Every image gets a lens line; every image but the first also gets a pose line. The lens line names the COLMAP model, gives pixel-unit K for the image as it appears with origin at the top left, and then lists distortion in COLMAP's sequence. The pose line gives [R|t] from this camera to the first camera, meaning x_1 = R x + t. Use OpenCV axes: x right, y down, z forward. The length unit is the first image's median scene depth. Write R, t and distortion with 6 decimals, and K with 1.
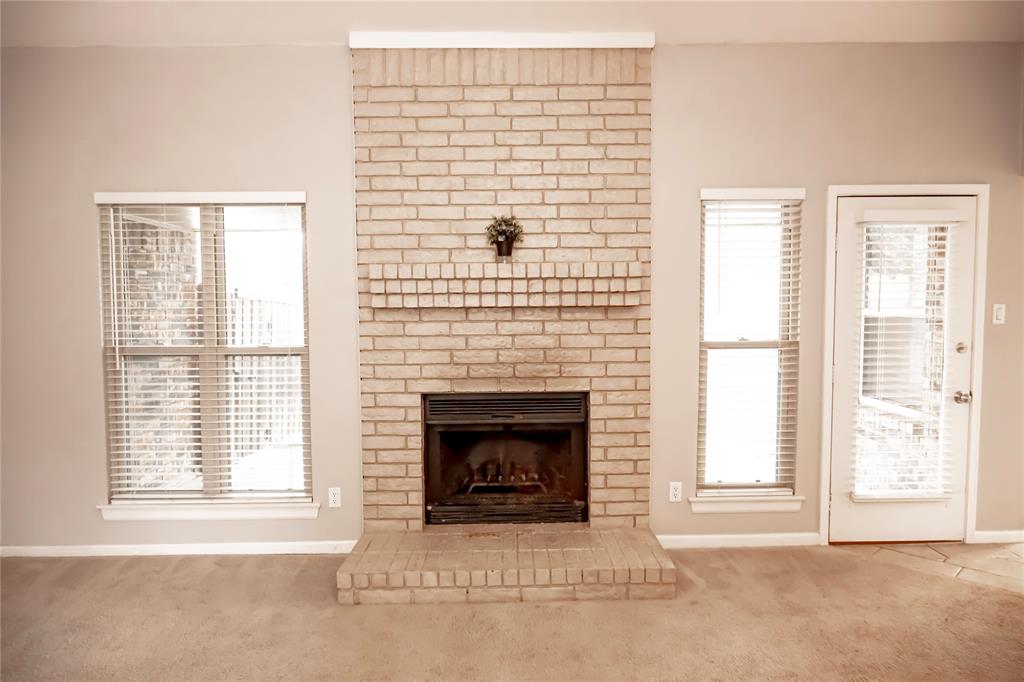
lens RADIAL K [[667.3, 0, 509.7], [0, 667.3, 344.0], [0, 0, 1]] dist [-0.003406, -0.001730]
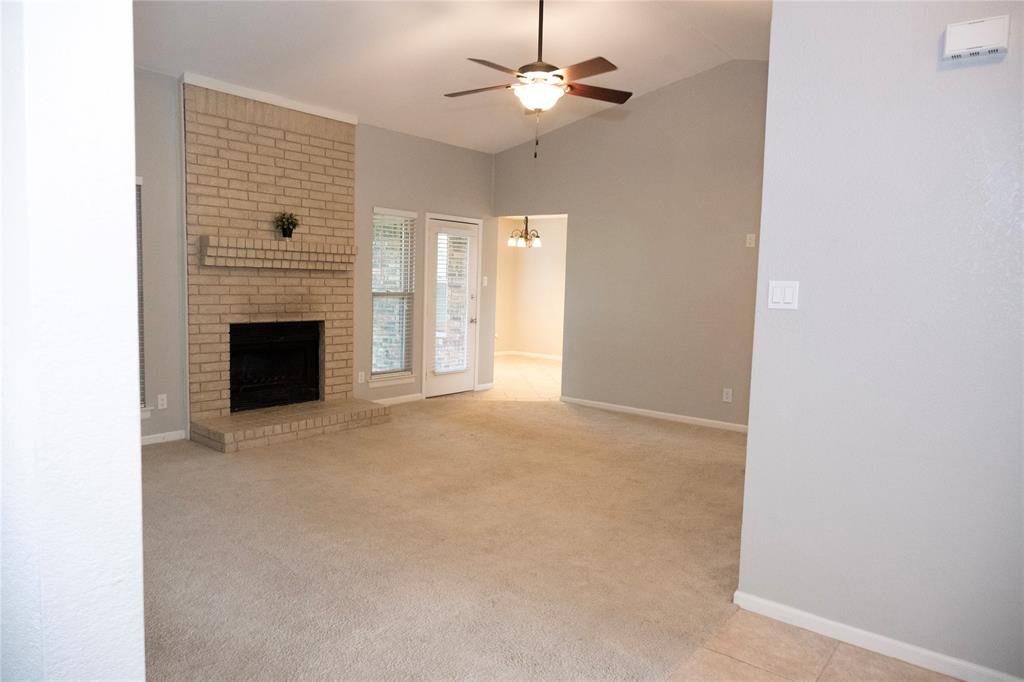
lens RADIAL K [[667.3, 0, 514.1], [0, 667.3, 341.0], [0, 0, 1]] dist [-0.003406, -0.001730]
pose [[0.640396, -0.042194, 0.766885, -0.878243], [0.013658, 0.998958, 0.043558, 0.056512], [-0.767923, -0.017420, 0.640305, -0.456524]]
